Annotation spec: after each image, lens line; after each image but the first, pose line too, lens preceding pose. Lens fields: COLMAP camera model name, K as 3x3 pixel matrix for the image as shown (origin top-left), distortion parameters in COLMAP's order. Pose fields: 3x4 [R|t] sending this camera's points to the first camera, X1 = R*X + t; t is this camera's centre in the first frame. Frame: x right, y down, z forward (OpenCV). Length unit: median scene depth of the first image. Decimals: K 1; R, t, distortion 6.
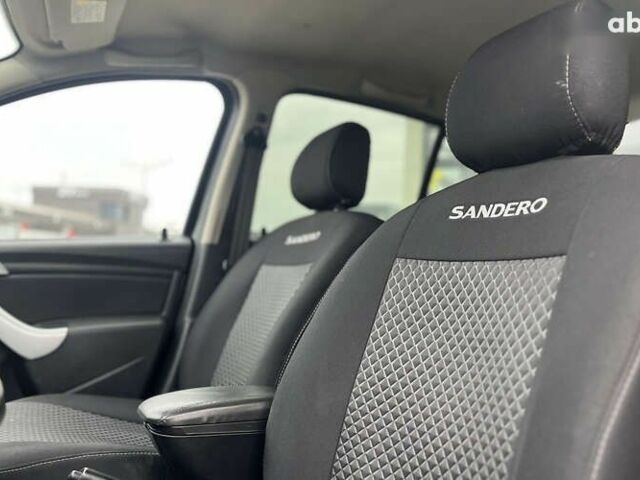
lens RADIAL K [[594.1, 0, 322.7], [0, 594.1, 237.8], [0, 0, 1]] dist [0.038727, -0.010564]
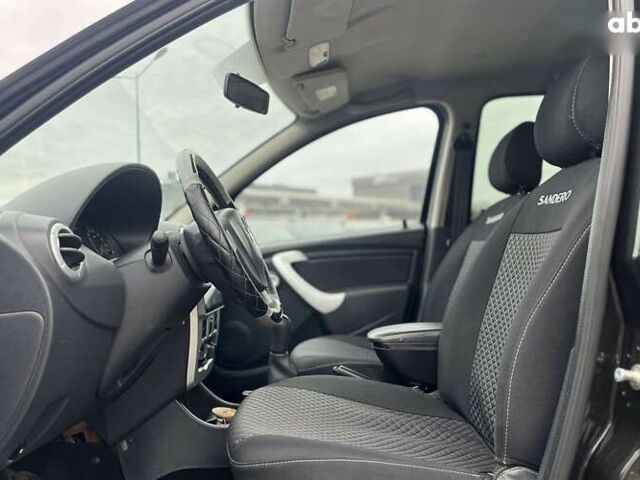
lens RADIAL K [[594.1, 0, 322.7], [0, 594.1, 237.8], [0, 0, 1]] dist [0.038727, -0.010564]
pose [[0.867463, -0.085433, -0.490112, 0.252170], [0.106983, 0.994131, 0.016061, -0.016735], [0.485863, -0.066366, 0.871512, -0.300378]]
